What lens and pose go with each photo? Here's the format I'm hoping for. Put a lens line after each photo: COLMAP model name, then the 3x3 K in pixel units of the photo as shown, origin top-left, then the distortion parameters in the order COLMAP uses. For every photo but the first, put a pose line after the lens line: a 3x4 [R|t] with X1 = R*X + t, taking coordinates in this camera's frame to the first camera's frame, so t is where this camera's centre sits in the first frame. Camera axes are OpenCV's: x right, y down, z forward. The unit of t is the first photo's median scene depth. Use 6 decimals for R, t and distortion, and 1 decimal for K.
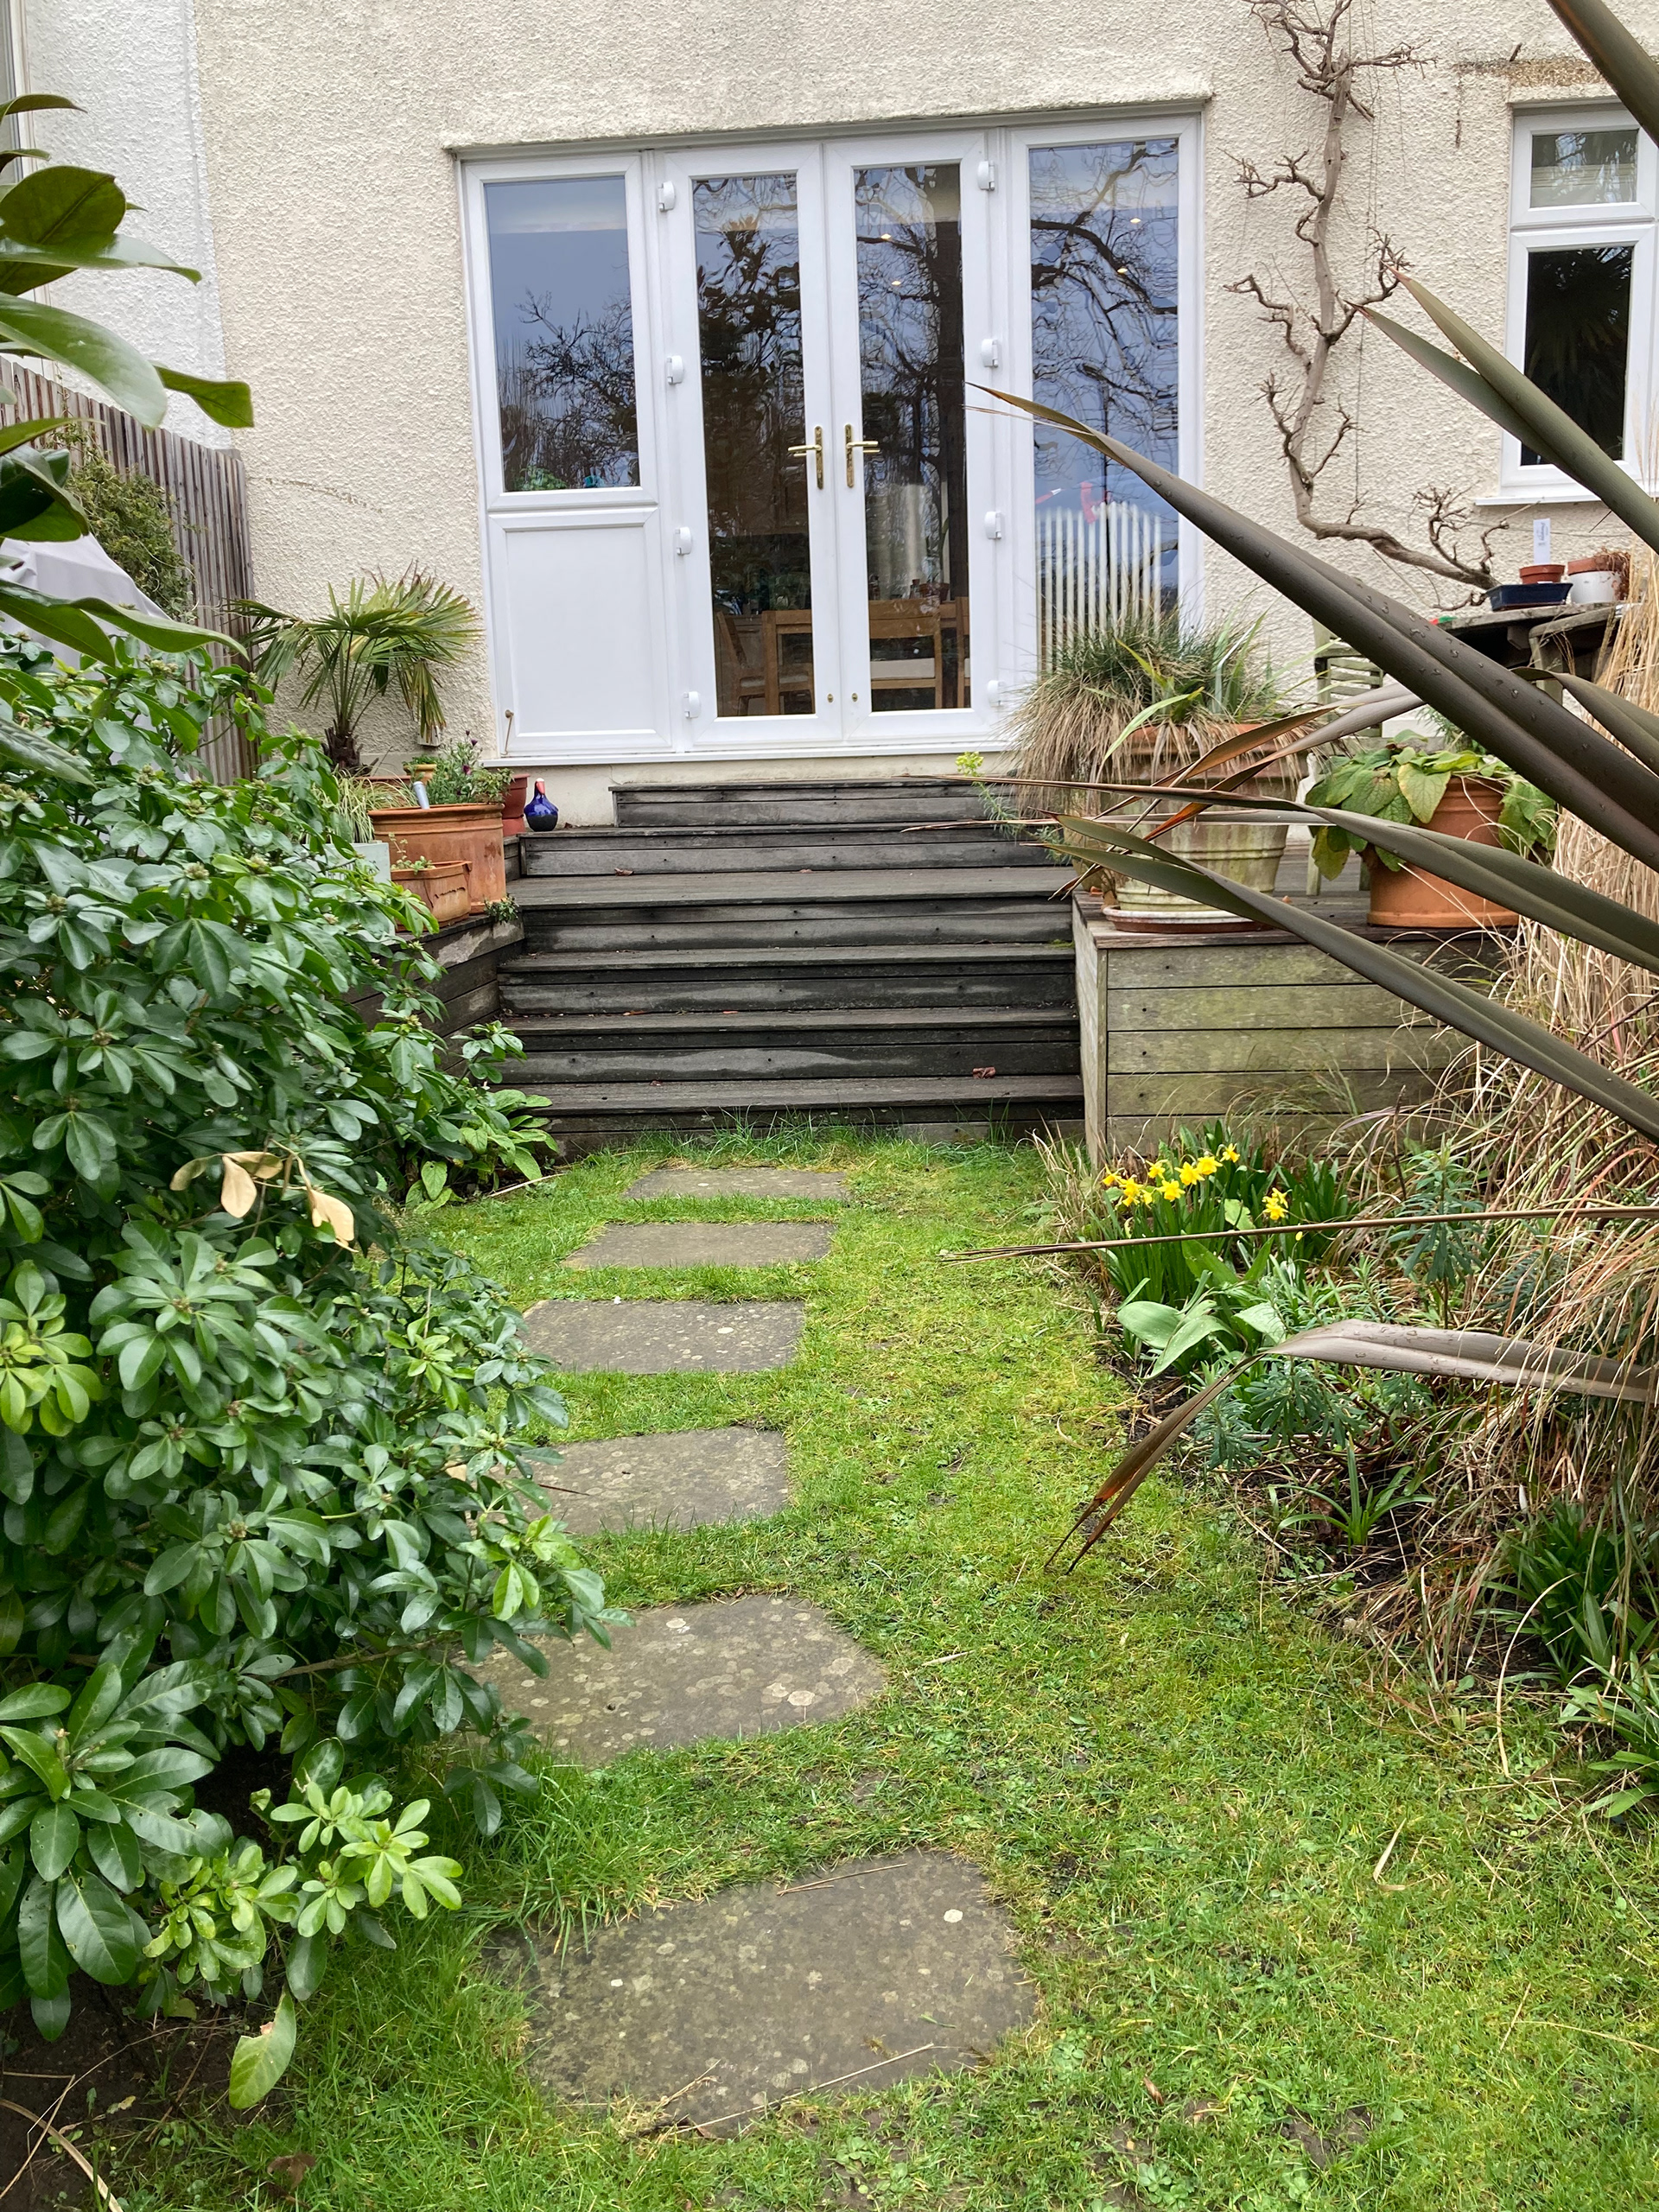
lens RADIAL K [[1814.9, 0, 841.7], [0, 1814.9, 1084.0], [0, 0, 1]] dist [0.017897, 0.005891]
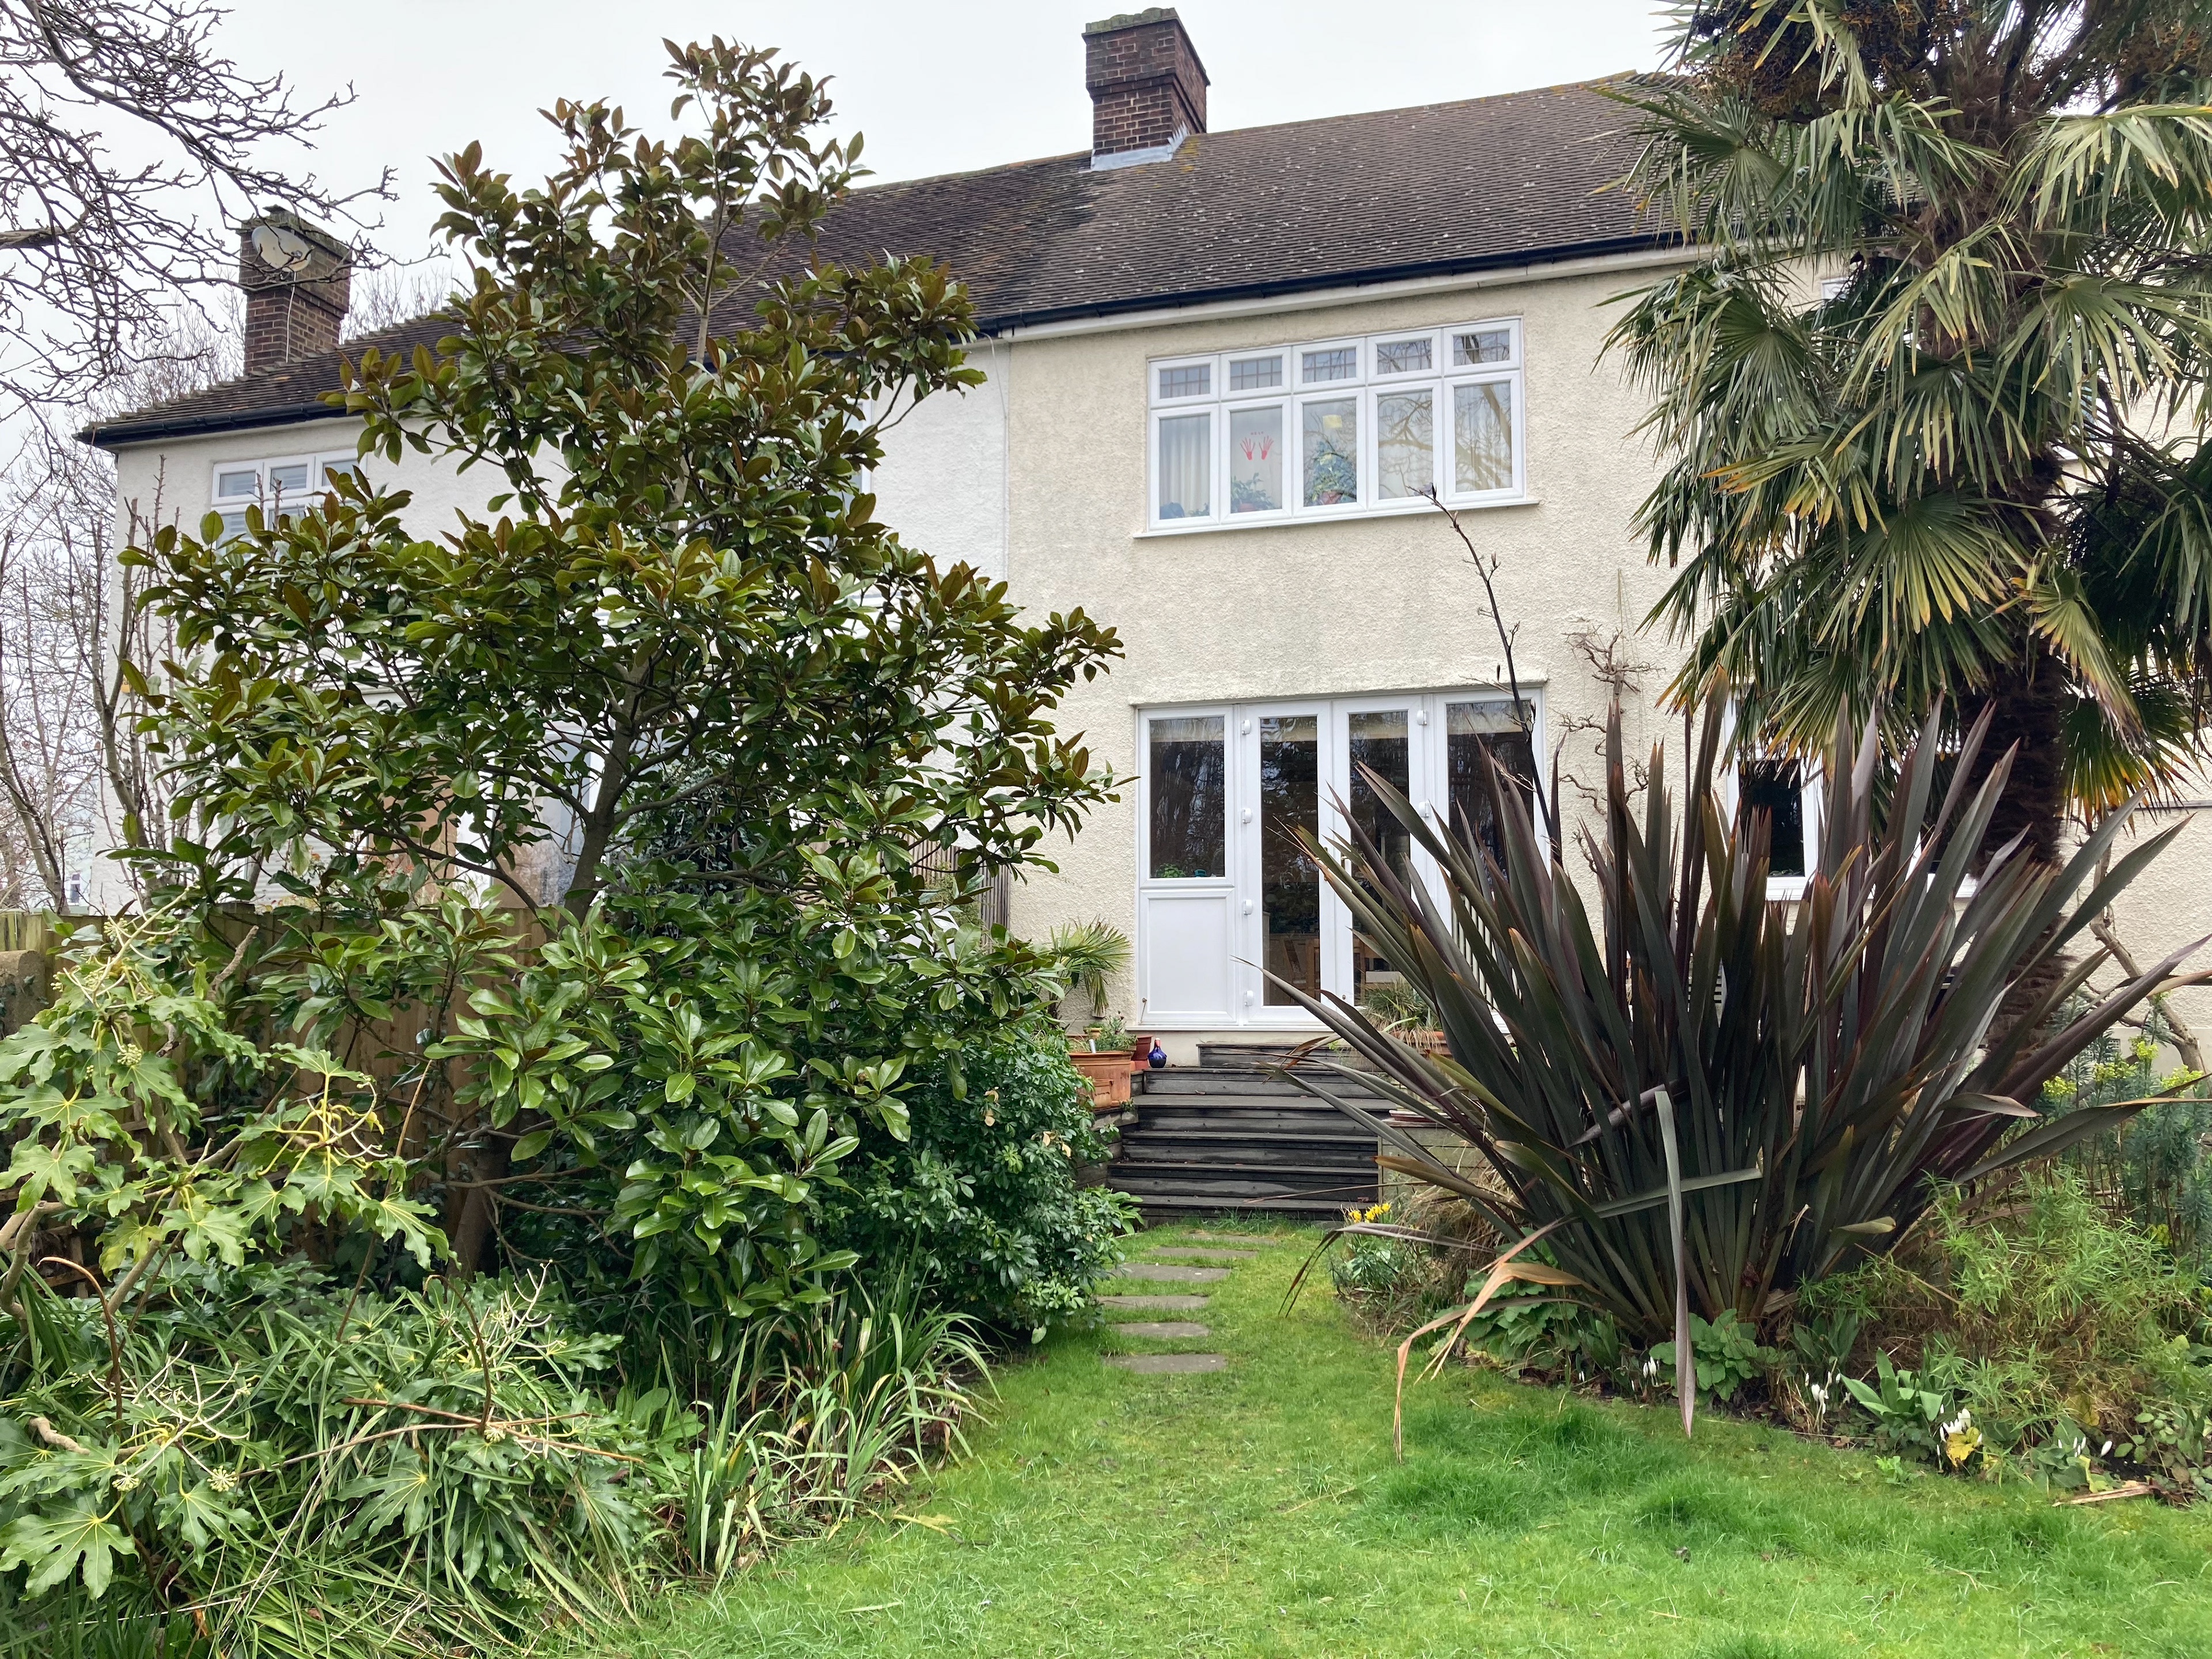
lens RADIAL K [[1814.9, 0, 1099.9], [0, 1814.9, 814.9], [0, 0, 1]] dist [0.017897, 0.005891]
pose [[0.975435, 0.012783, -0.219917, 0.166463], [-0.073789, 0.959603, -0.271509, 0.108093], [0.207562, 0.281067, 0.936973, -0.734056]]
